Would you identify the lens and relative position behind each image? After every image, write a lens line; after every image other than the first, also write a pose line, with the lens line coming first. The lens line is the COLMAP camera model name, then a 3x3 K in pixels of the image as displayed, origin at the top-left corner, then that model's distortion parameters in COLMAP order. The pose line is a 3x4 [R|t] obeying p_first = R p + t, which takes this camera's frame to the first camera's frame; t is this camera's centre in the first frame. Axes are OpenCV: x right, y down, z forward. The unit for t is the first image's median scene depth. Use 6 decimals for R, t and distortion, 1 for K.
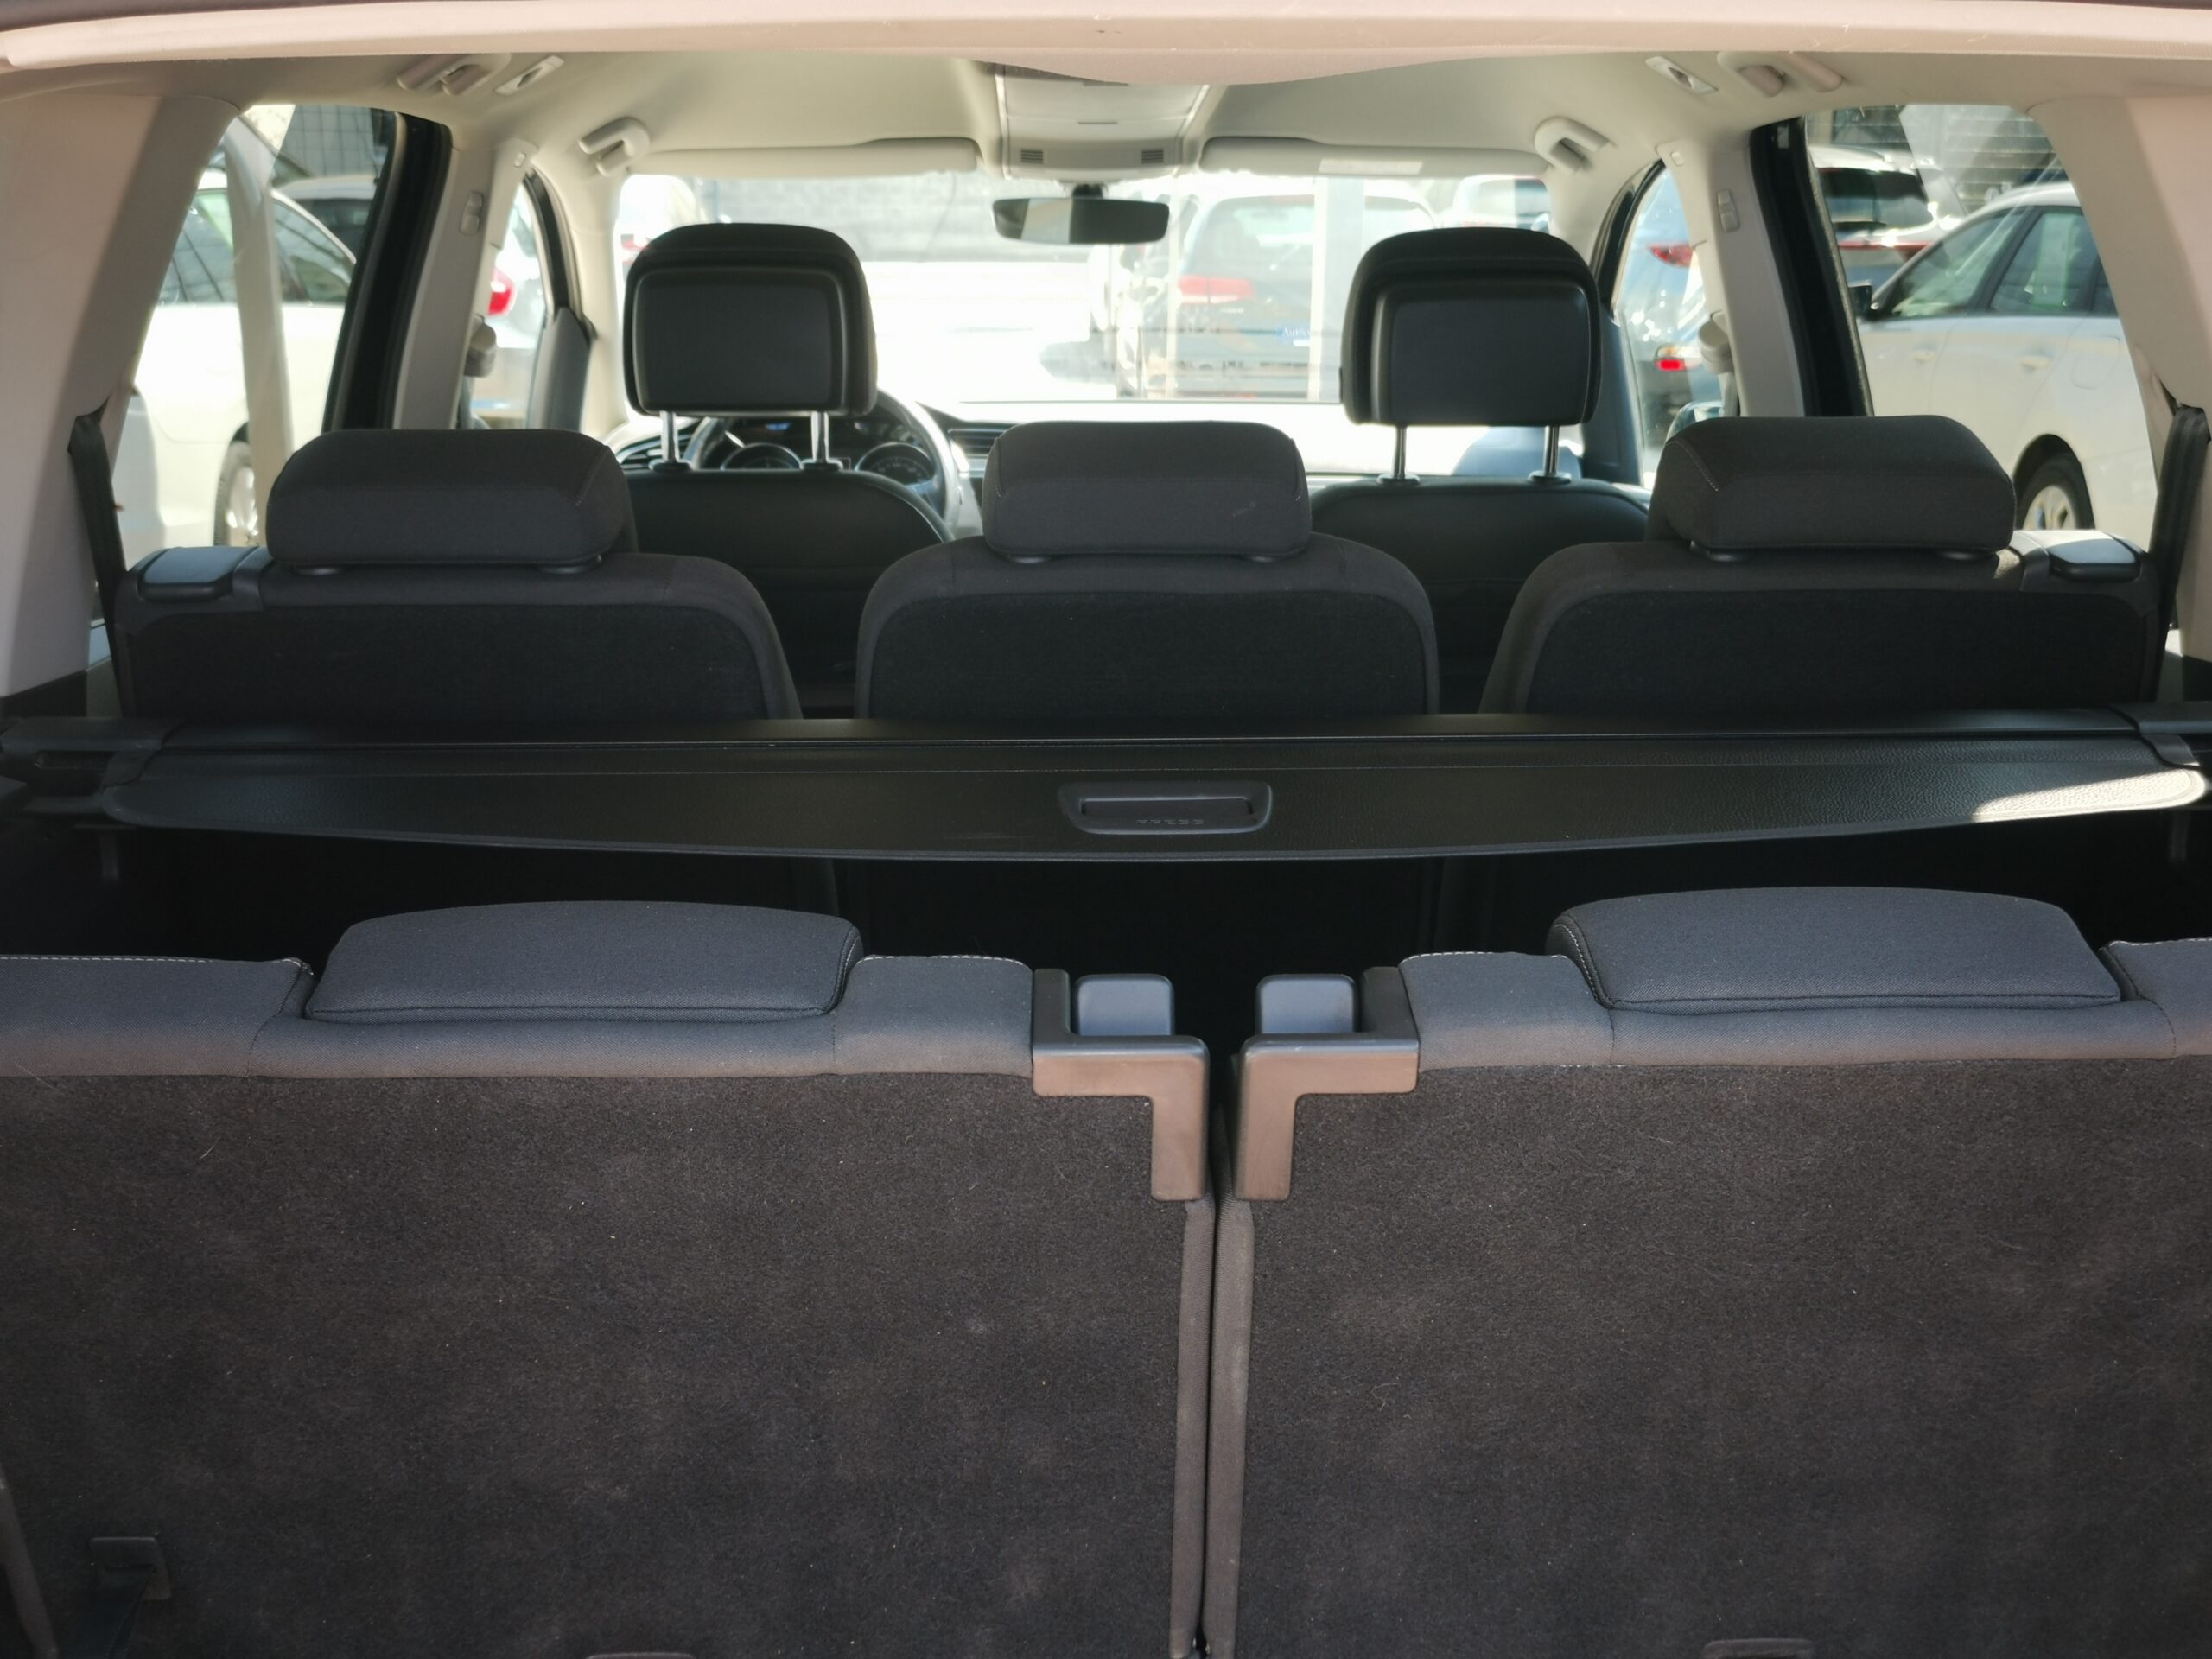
lens RADIAL K [[2368.4, 0, 1108.7], [0, 2368.4, 825.8], [0, 0, 1]] dist [0.013871, 0.000000]
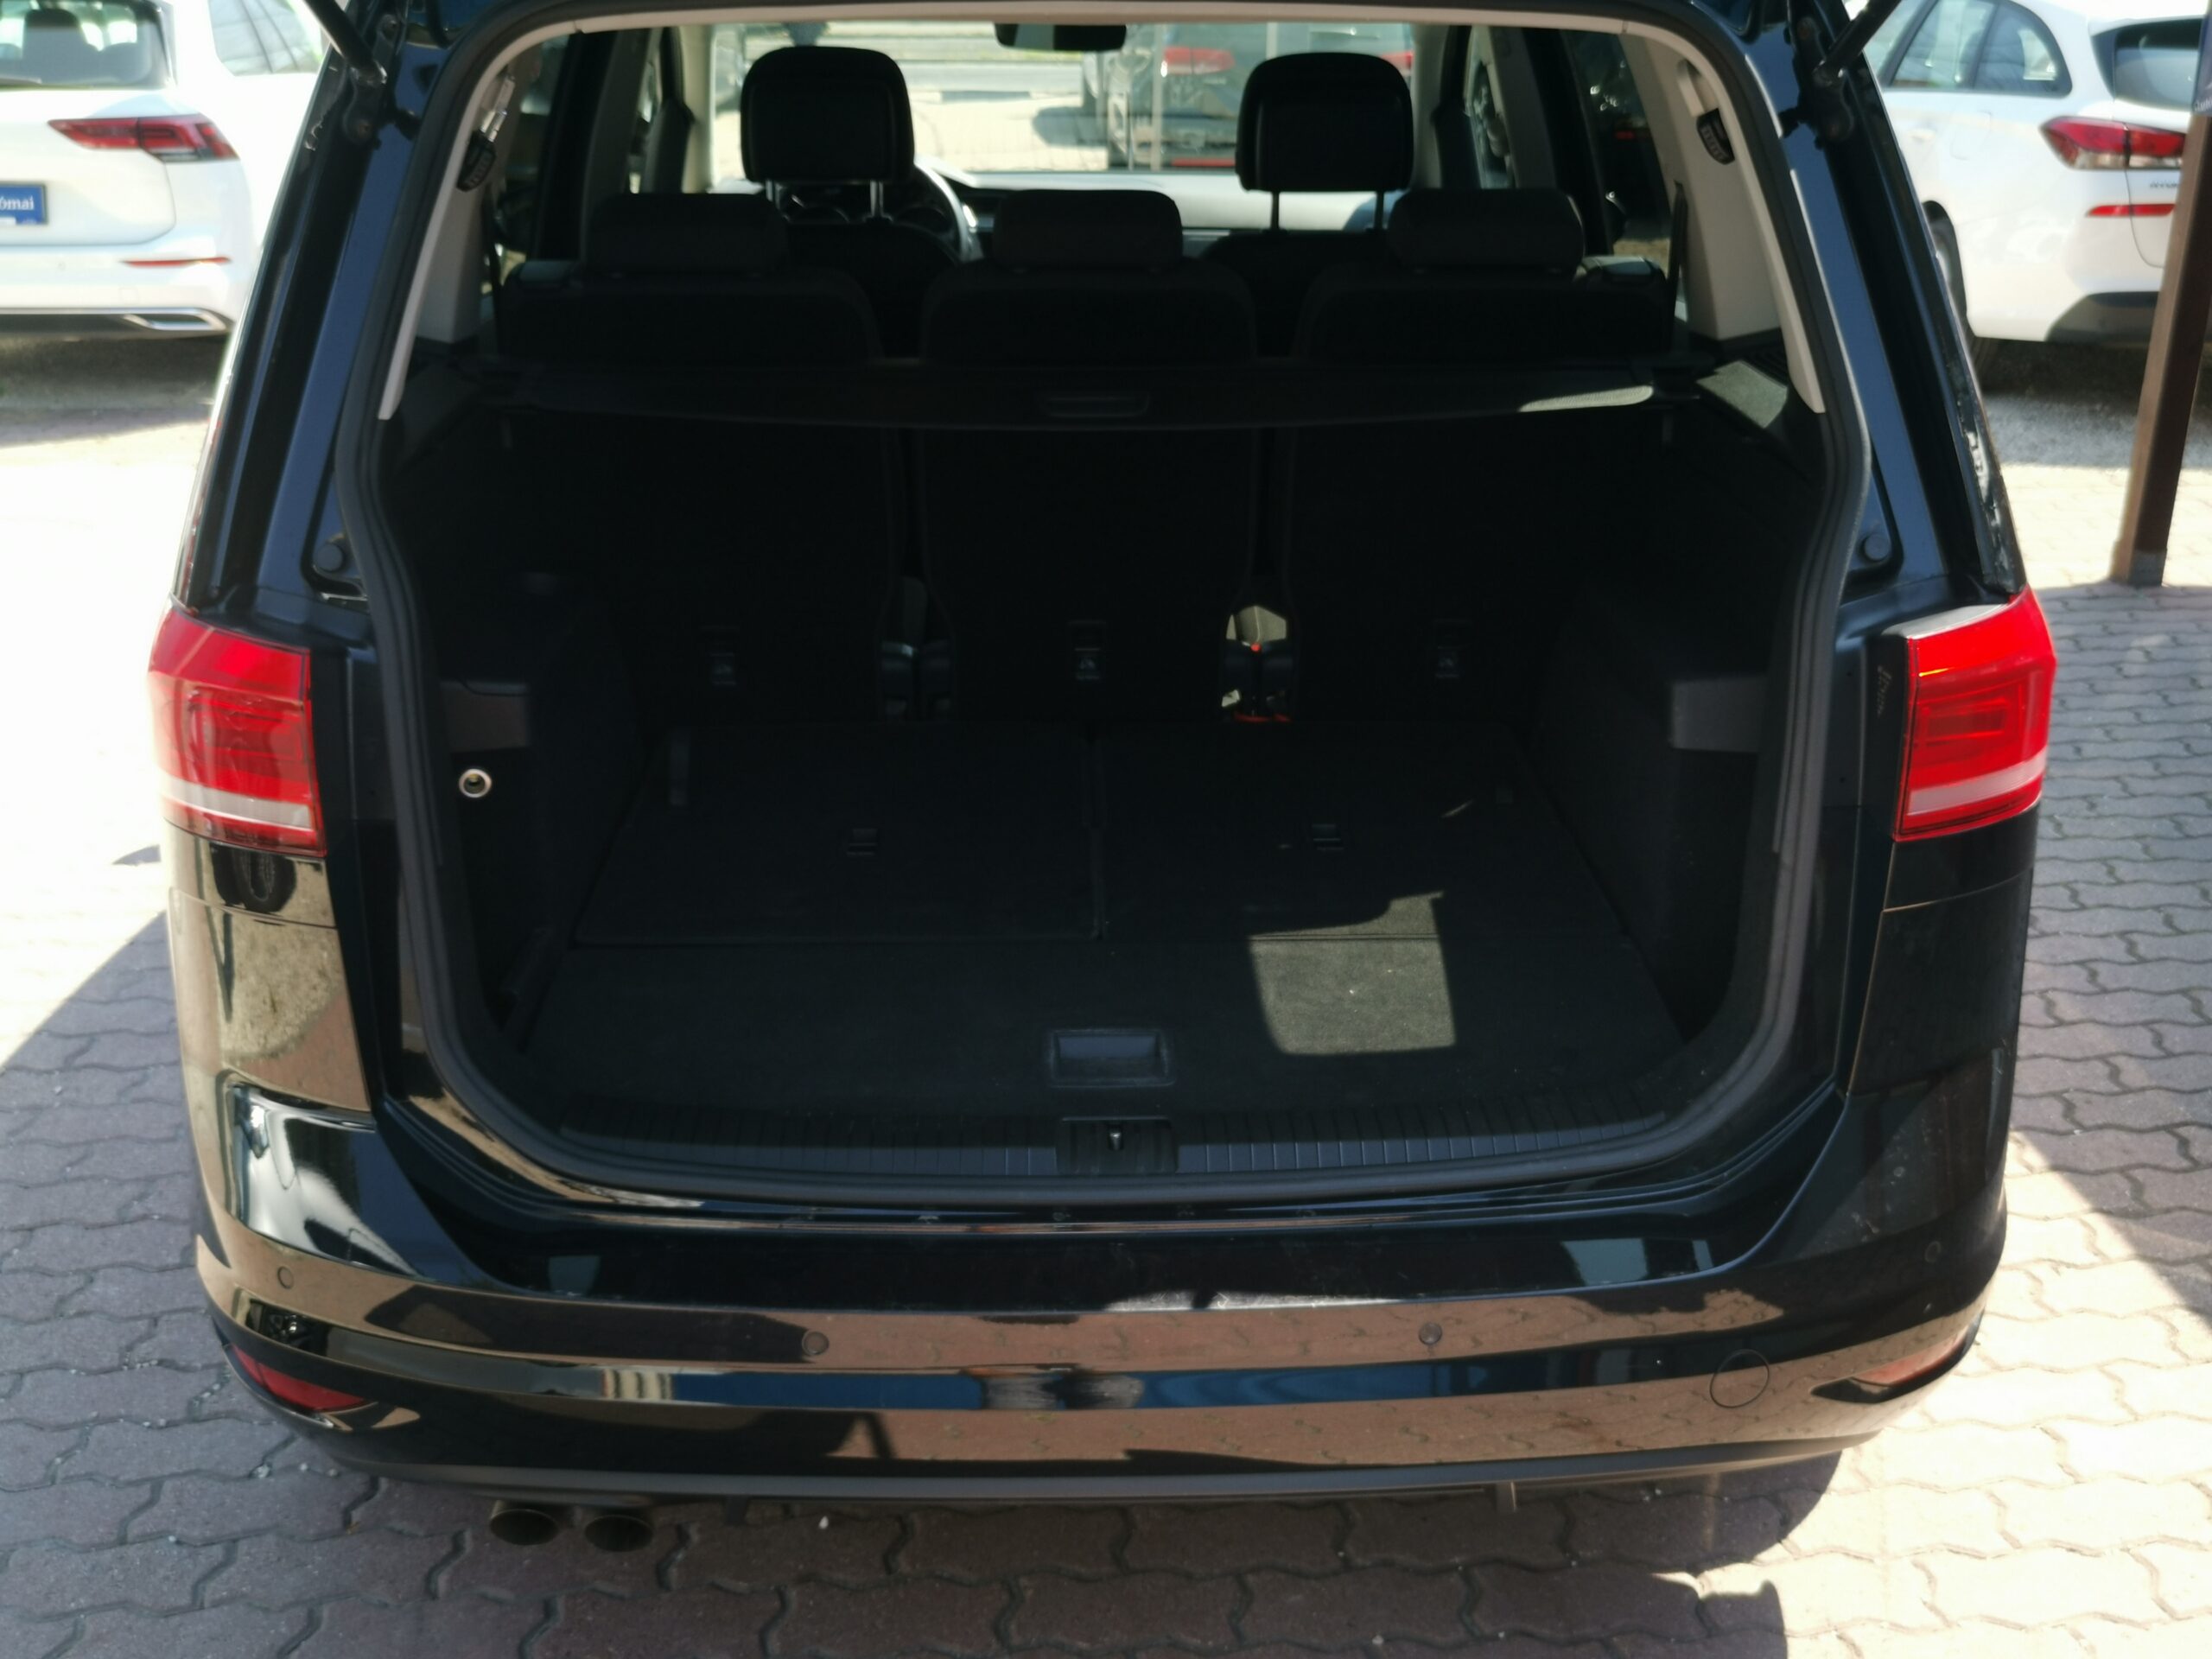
lens RADIAL K [[2368.4, 0, 1103.3], [0, 2368.4, 829.1], [0, 0, 1]] dist [0.013871, 0.000000]
pose [[0.999996, 0.001693, -0.002449, 0.020959], [-0.001449, 0.995329, 0.096530, 0.076039], [0.002601, -0.096526, 0.995327, -0.460503]]
